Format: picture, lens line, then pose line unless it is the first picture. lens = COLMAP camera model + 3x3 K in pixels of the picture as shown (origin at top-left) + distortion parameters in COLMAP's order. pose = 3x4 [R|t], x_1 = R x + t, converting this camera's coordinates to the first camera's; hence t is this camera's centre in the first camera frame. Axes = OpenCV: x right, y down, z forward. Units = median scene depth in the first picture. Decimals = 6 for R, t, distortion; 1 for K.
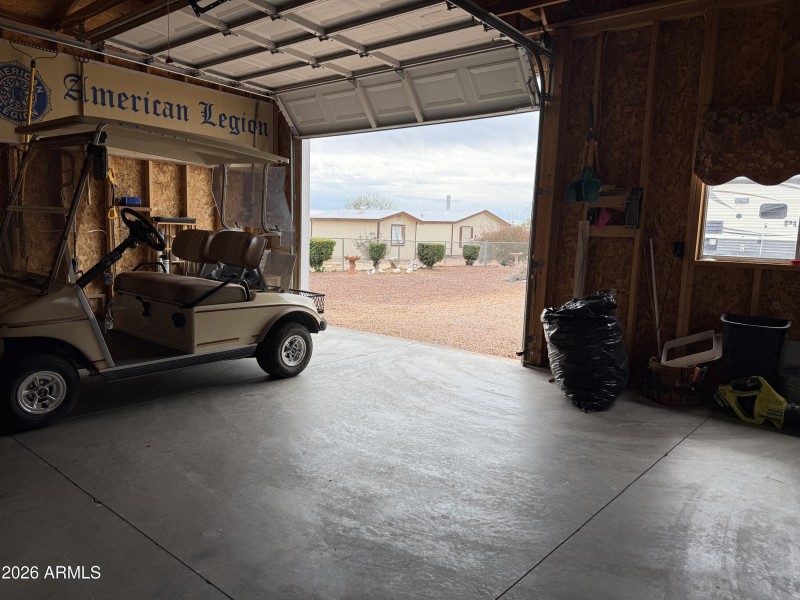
lens RADIAL K [[563.8, 0, 400.0], [0, 563.8, 300.0], [0, 0, 1]] dist [0.004004, 0.001502]
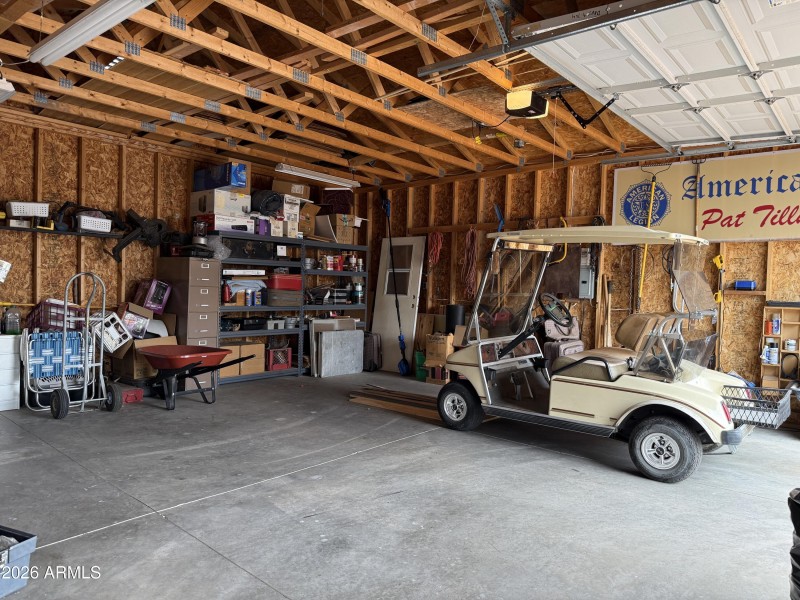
lens RADIAL K [[563.8, 0, 400.0], [0, 563.8, 300.0], [0, 0, 1]] dist [0.004004, 0.001502]
pose [[-0.013583, -0.006309, -0.999888, 0.558169], [-0.150973, 0.988529, -0.004186, -0.061352], [0.988445, 0.150899, -0.014380, 0.474274]]
